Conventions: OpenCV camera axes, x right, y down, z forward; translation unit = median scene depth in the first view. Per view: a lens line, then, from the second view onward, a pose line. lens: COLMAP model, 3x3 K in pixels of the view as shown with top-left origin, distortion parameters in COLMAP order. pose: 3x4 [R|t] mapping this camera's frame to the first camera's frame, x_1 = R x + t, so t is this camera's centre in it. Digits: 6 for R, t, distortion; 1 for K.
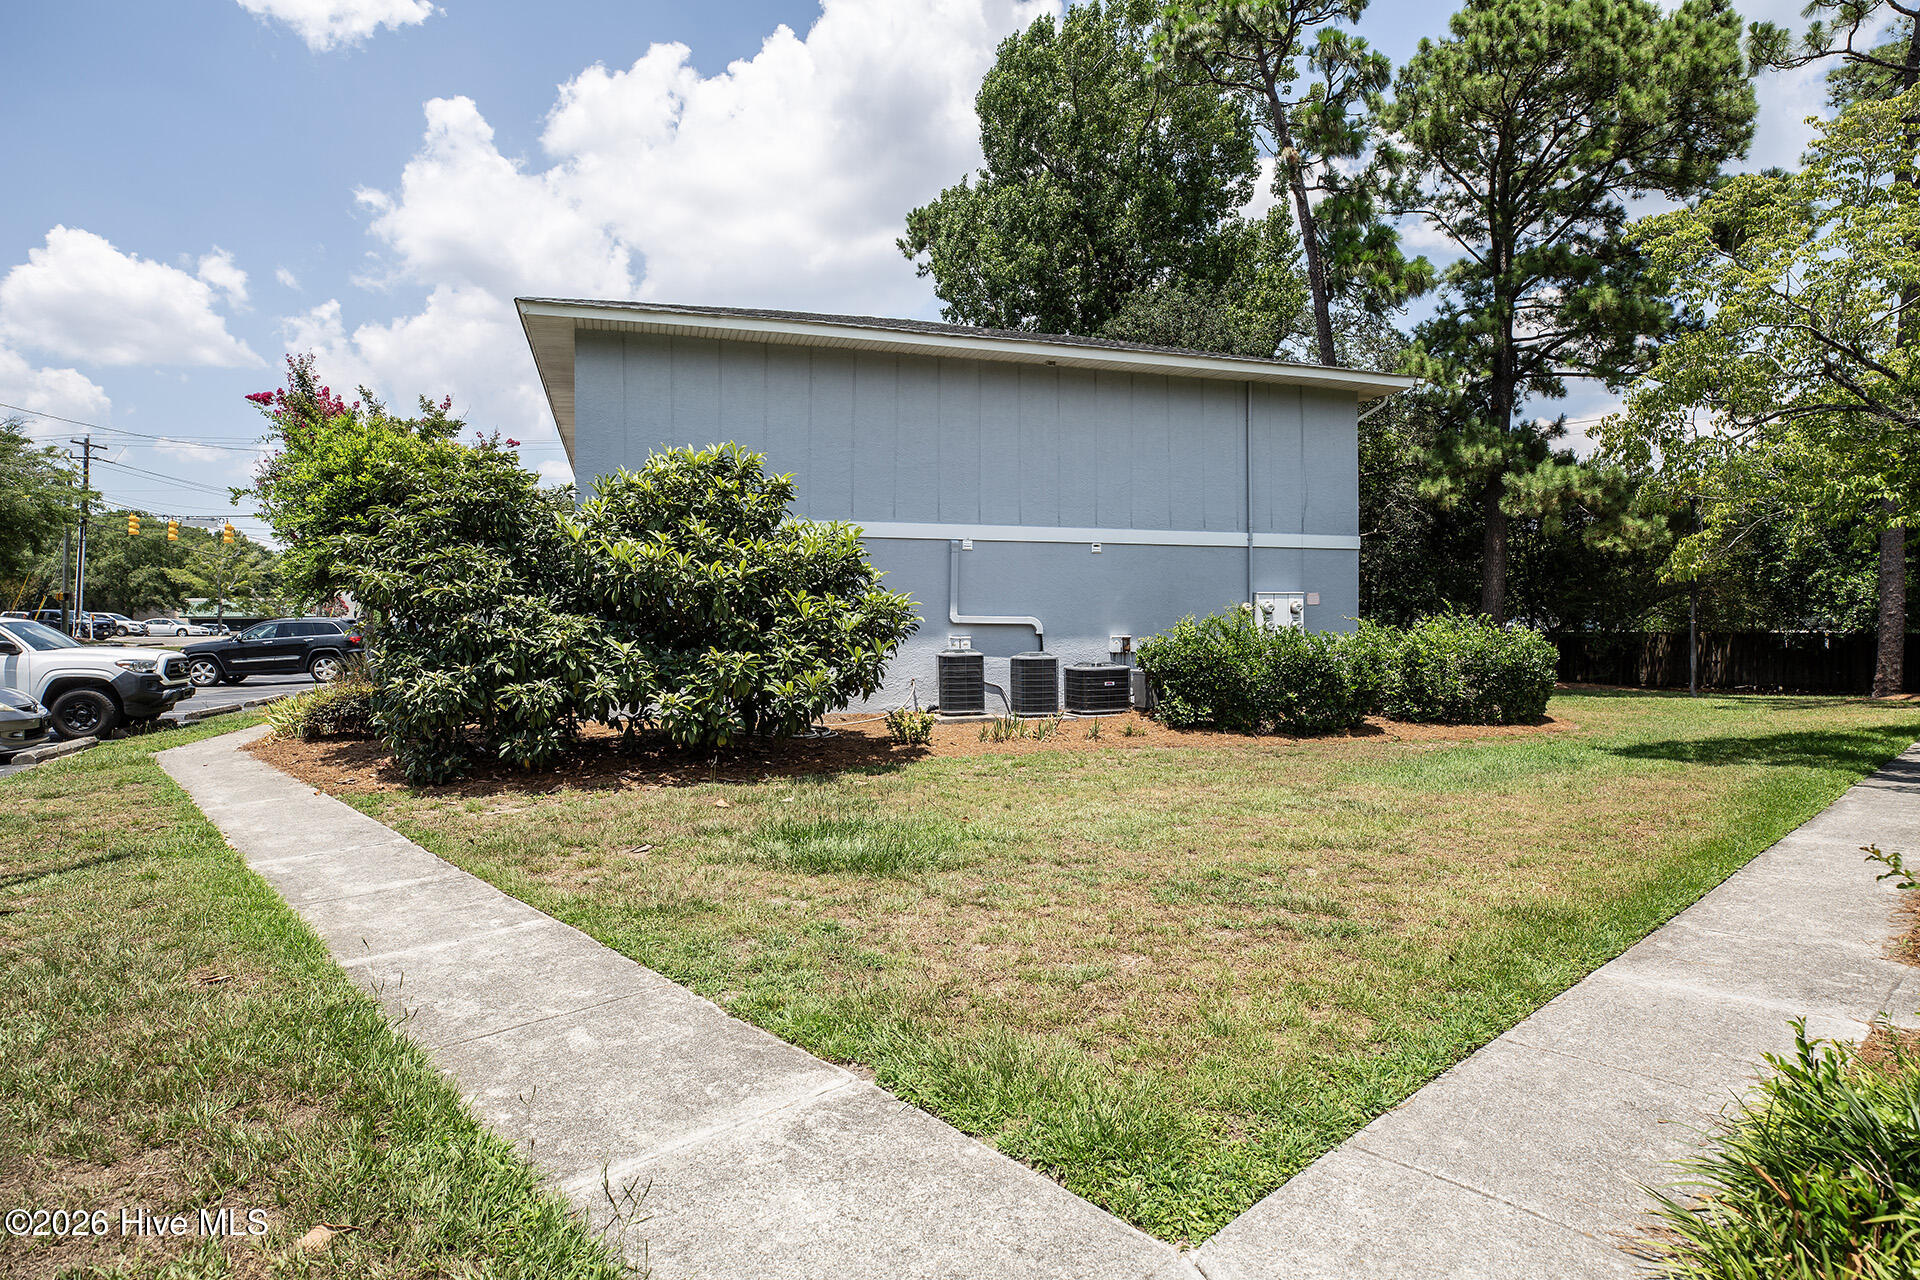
lens RADIAL K [[1053.2, 0, 954.9], [0, 1053.2, 634.2], [0, 0, 1]] dist [0.008288, 0.001651]
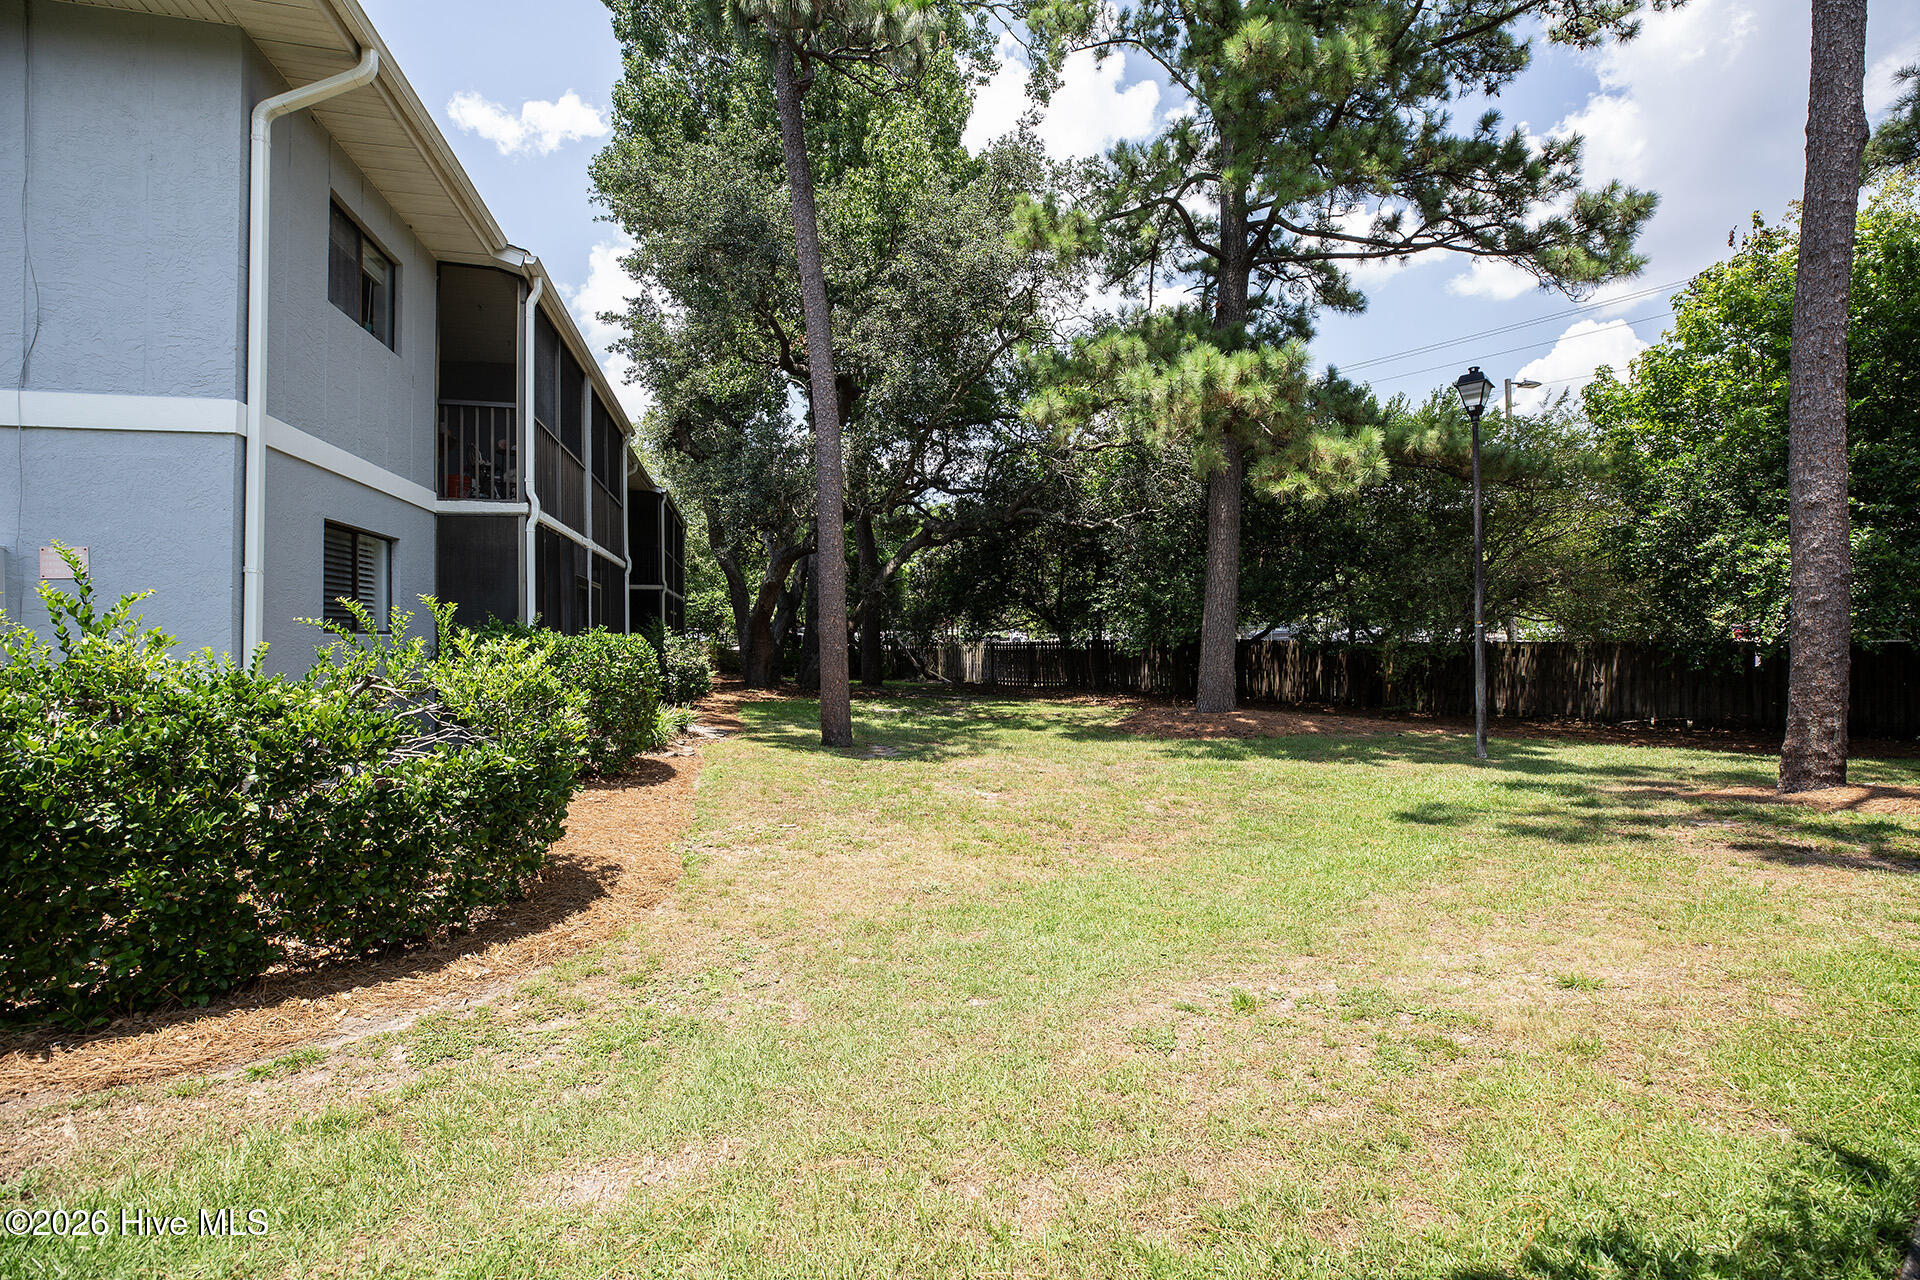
lens RADIAL K [[861.6, 0, 965.6], [0, 861.6, 642.6], [0, 0, 1]] dist [0.007670, -0.000588]
pose [[0.994843, -0.004250, -0.101340, 0.465727], [0.003888, 0.999985, -0.003764, -0.001560], [0.101355, 0.003351, 0.994845, 0.498667]]
